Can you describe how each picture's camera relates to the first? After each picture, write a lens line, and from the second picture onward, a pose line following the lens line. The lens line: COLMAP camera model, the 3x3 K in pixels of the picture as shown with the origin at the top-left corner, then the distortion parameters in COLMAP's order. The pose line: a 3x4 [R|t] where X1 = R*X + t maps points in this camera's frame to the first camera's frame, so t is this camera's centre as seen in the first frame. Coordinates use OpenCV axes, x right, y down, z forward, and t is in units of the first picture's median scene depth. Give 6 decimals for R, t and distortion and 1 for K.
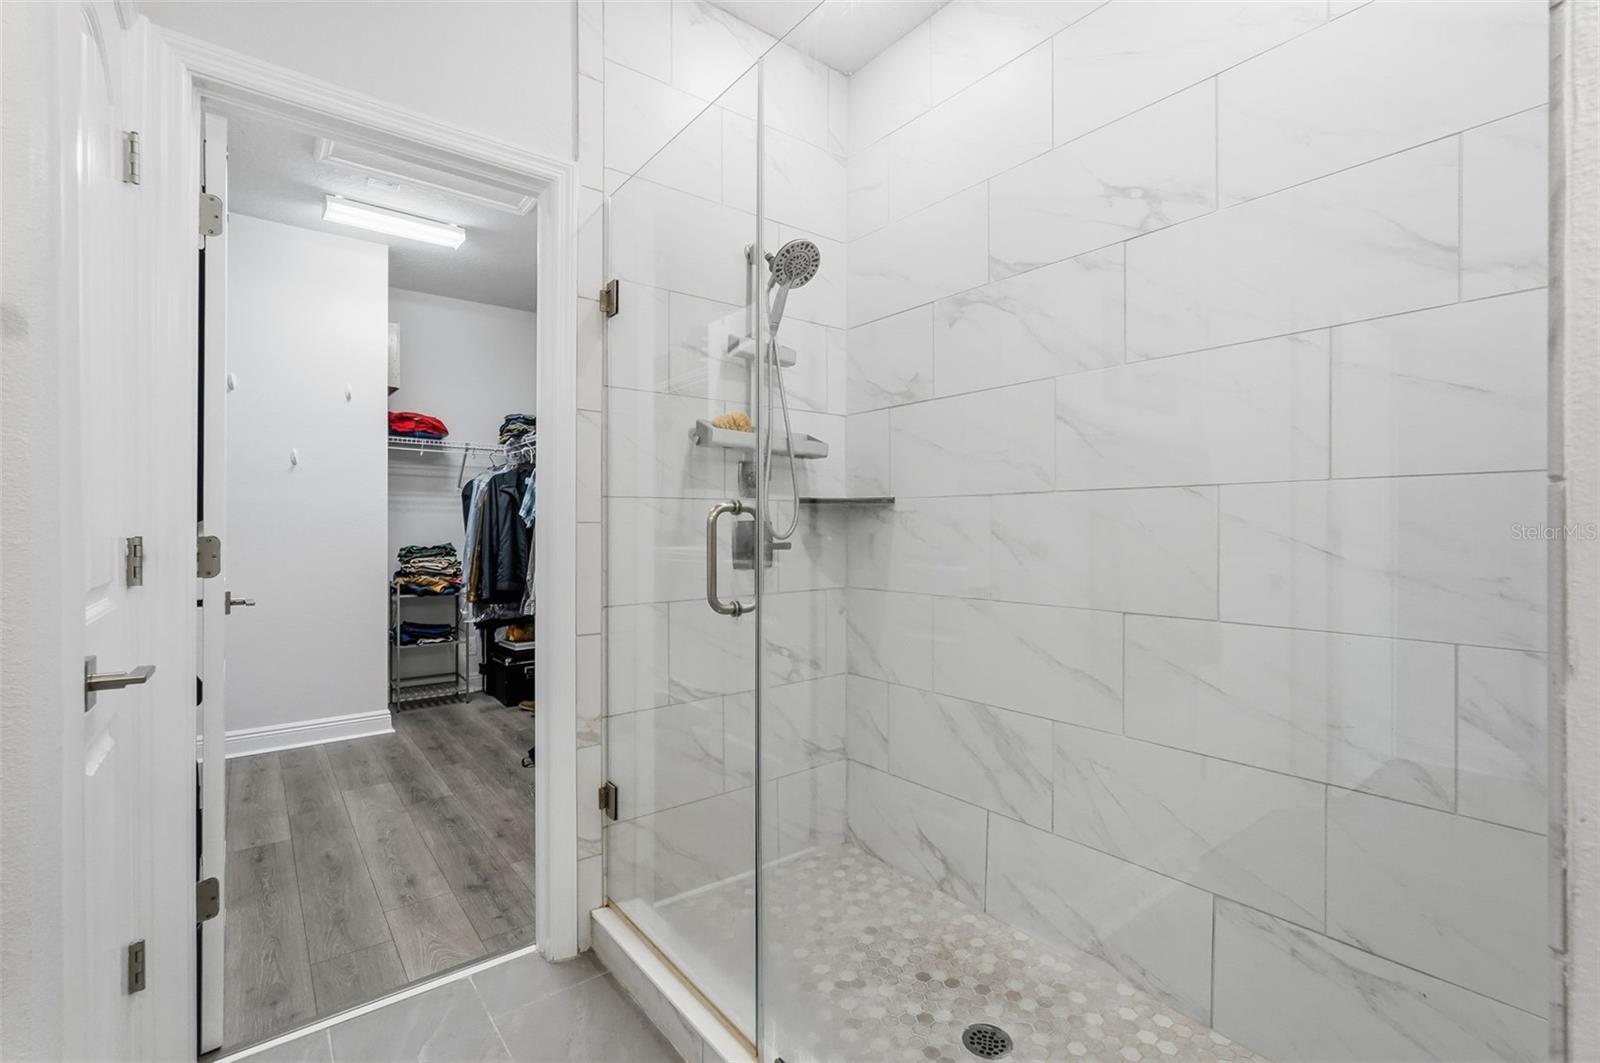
lens RADIAL K [[713.9, 0, 802.5], [0, 713.9, 526.2], [0, 0, 1]] dist [-0.009750, 0.001602]
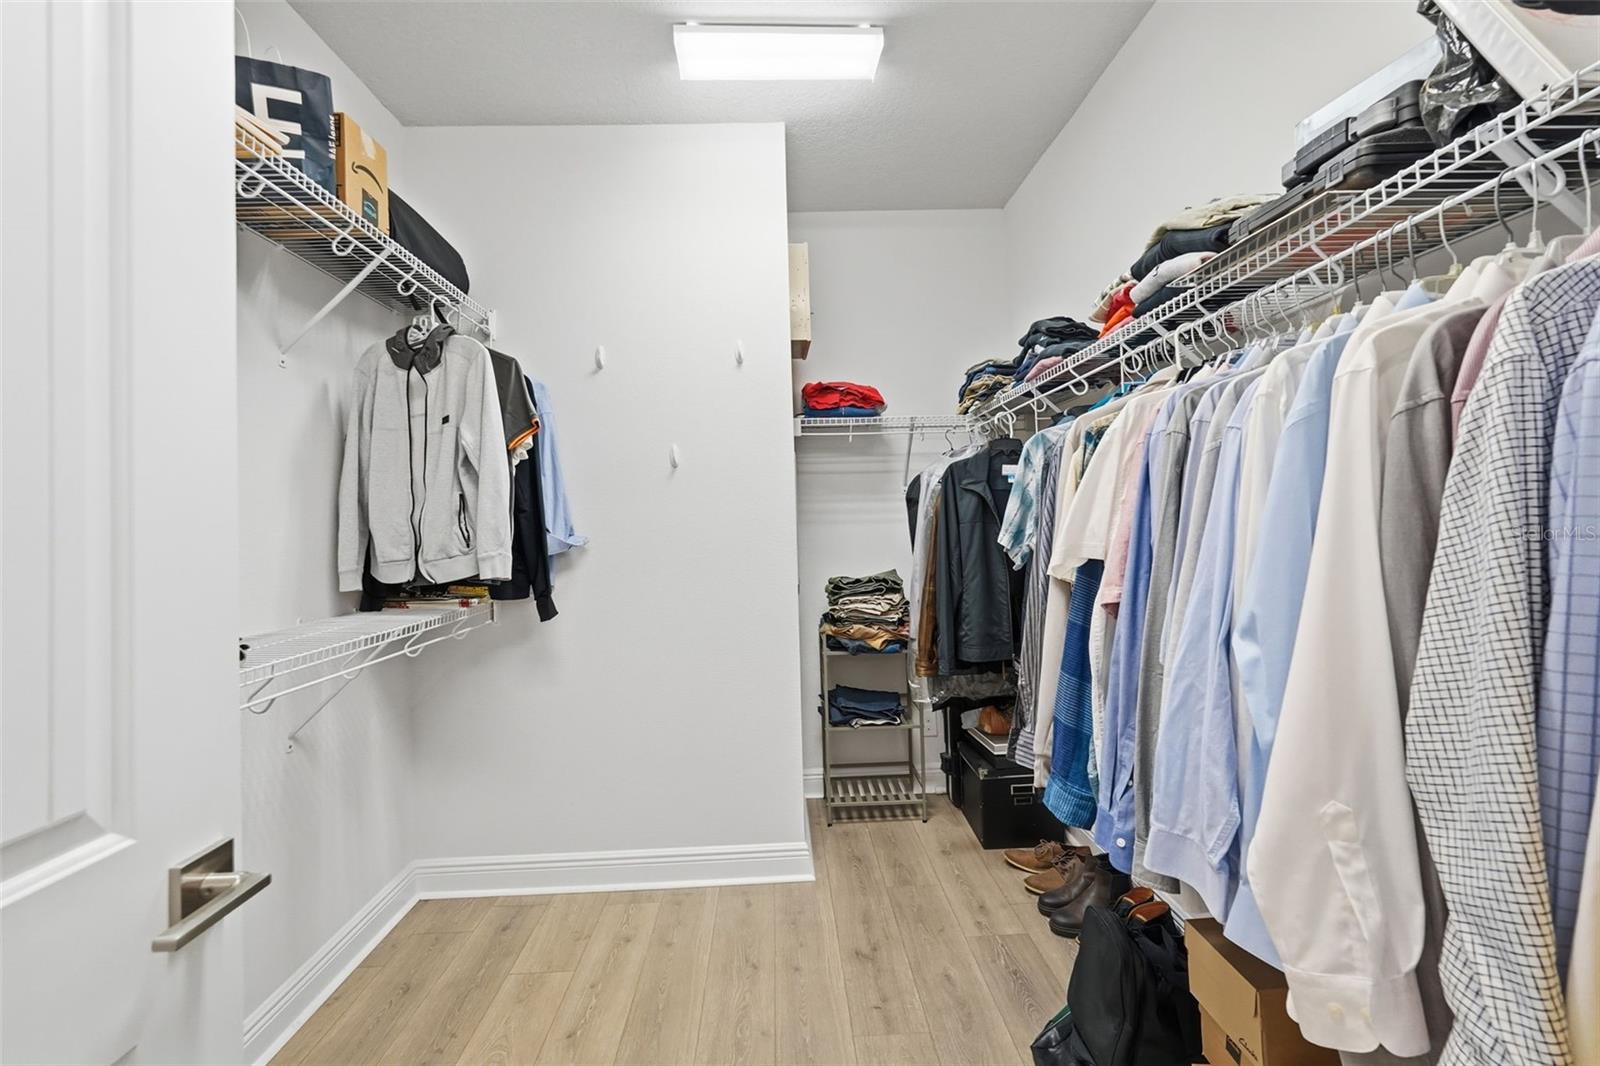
lens RADIAL K [[713.9, 0, 803.3], [0, 713.9, 517.0], [0, 0, 1]] dist [-0.009750, 0.001602]
pose [[0.807314, -0.028027, -0.589456, -0.176961], [0.032720, 0.999461, -0.002707, -0.028556], [0.589214, -0.017102, 0.807796, 0.431671]]
